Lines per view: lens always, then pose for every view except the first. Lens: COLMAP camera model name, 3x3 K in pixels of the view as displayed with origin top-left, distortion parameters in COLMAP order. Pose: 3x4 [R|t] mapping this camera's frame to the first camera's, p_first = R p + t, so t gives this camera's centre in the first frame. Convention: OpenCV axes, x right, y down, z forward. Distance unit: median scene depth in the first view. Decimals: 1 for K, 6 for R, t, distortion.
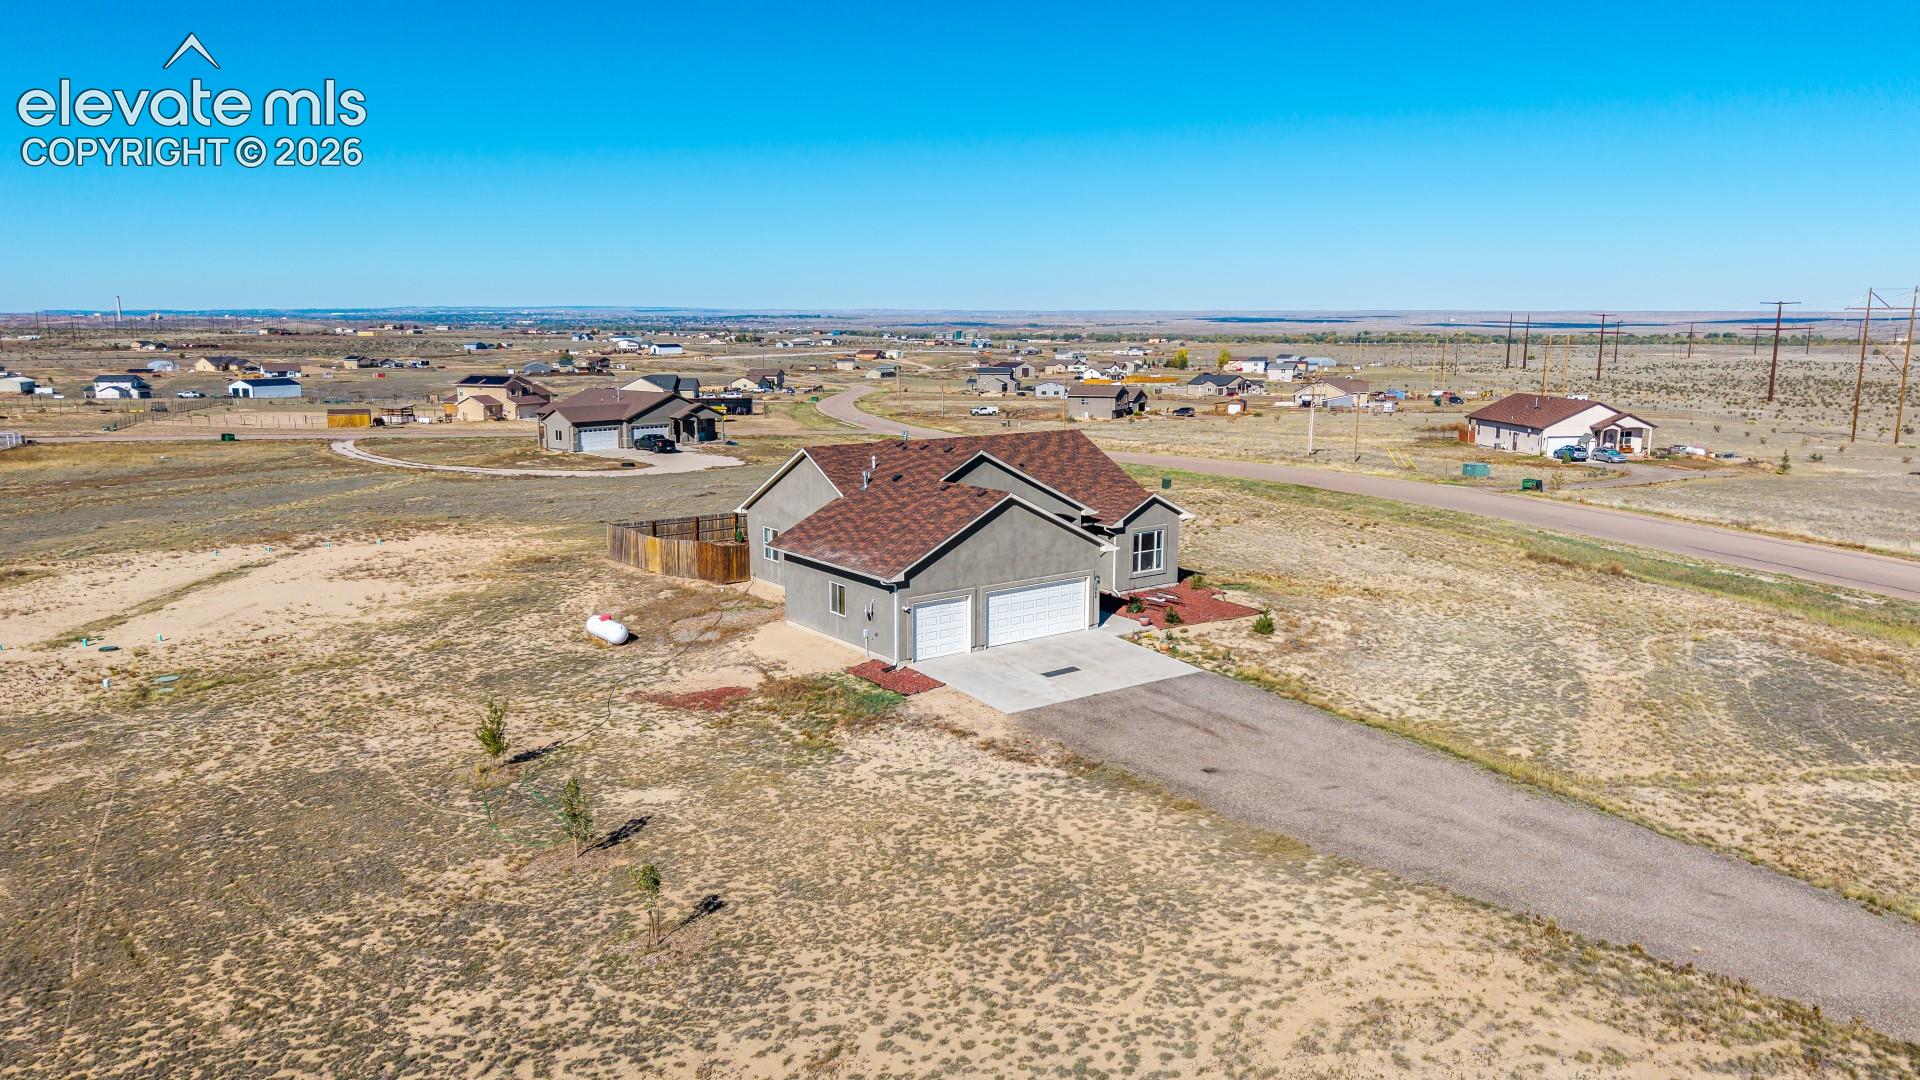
lens RADIAL K [[1335.0, 0, 1065.1], [0, 1335.0, 540.7], [0, 0, 1]] dist [0.012204, -0.004422]
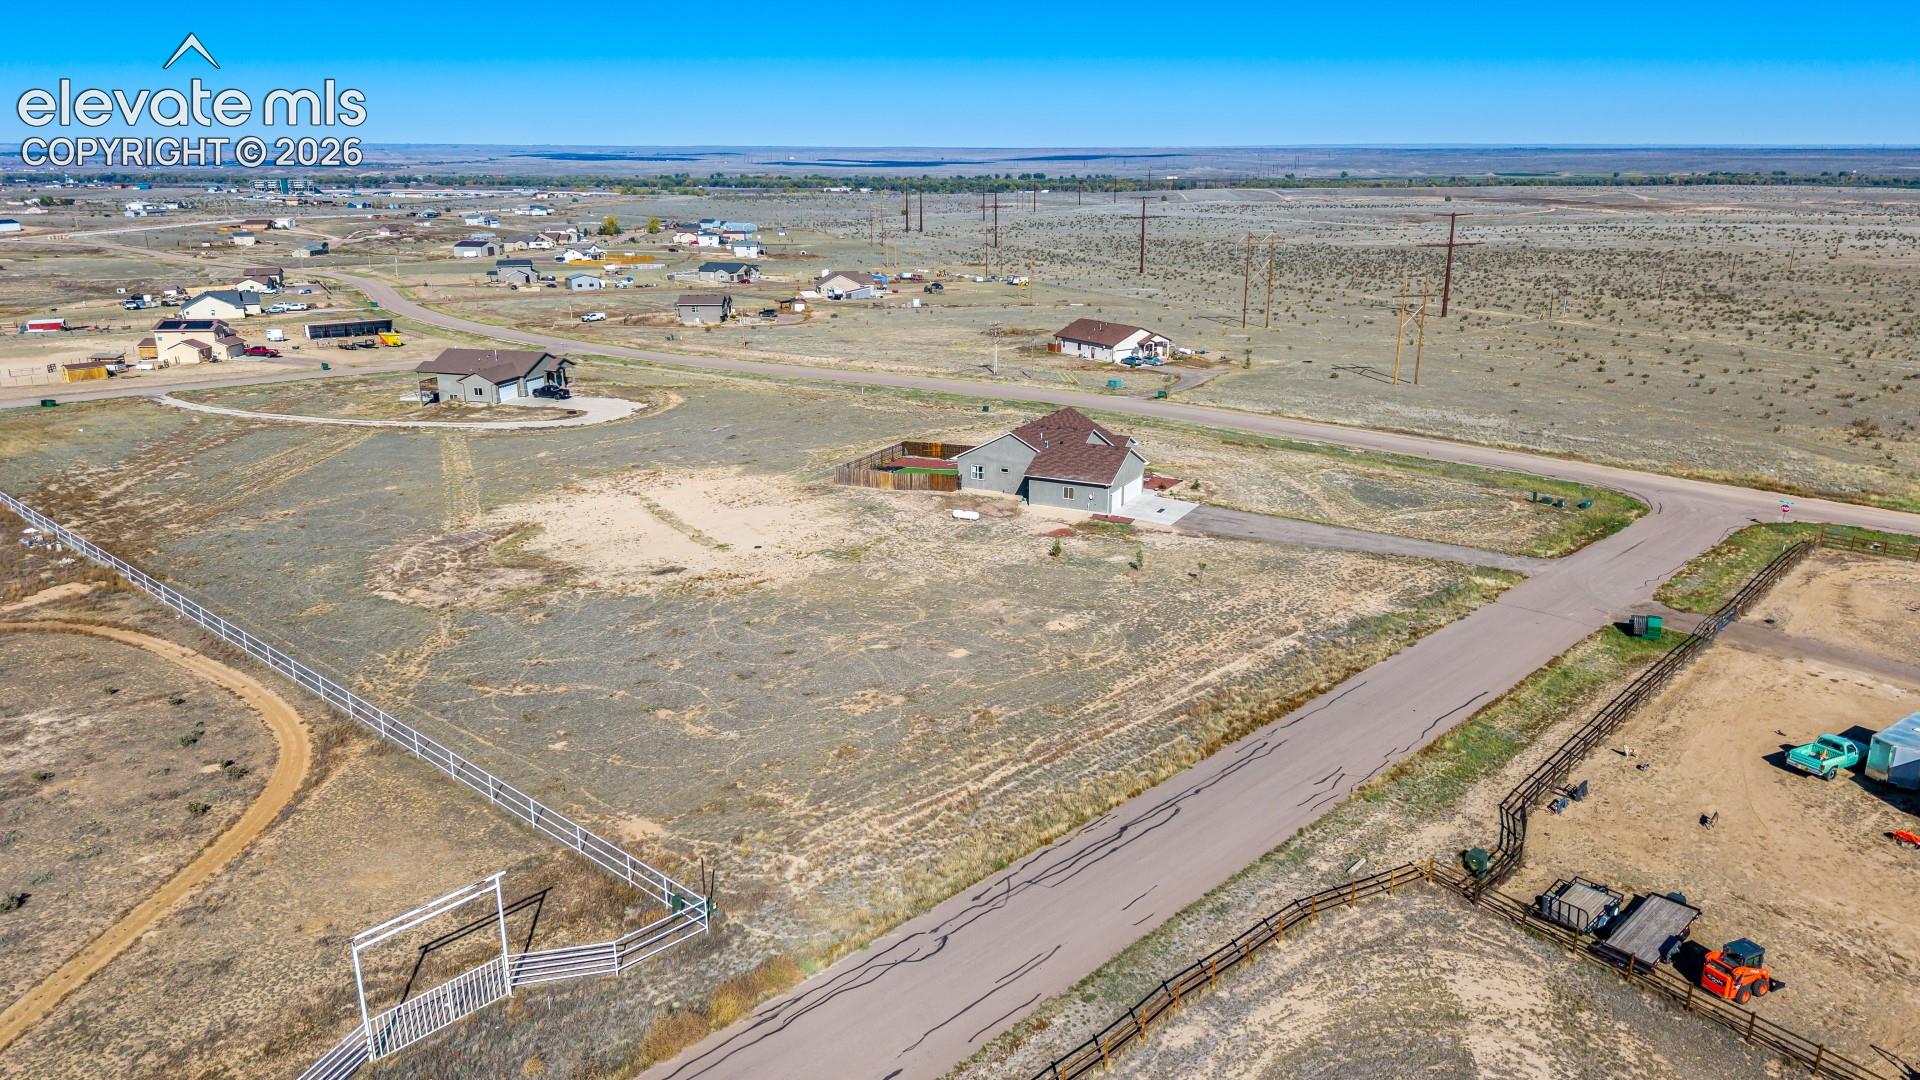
lens RADIAL K [[1289.7, 0, 960.0], [0, 1289.7, 540.0], [0, 0, 1]] dist [0.054509, -0.074090]
pose [[0.920357, -0.117306, 0.373072, -0.426721], [0.070430, 0.988073, 0.136936, -0.074571], [-0.384685, -0.099755, 0.917642, -0.410934]]
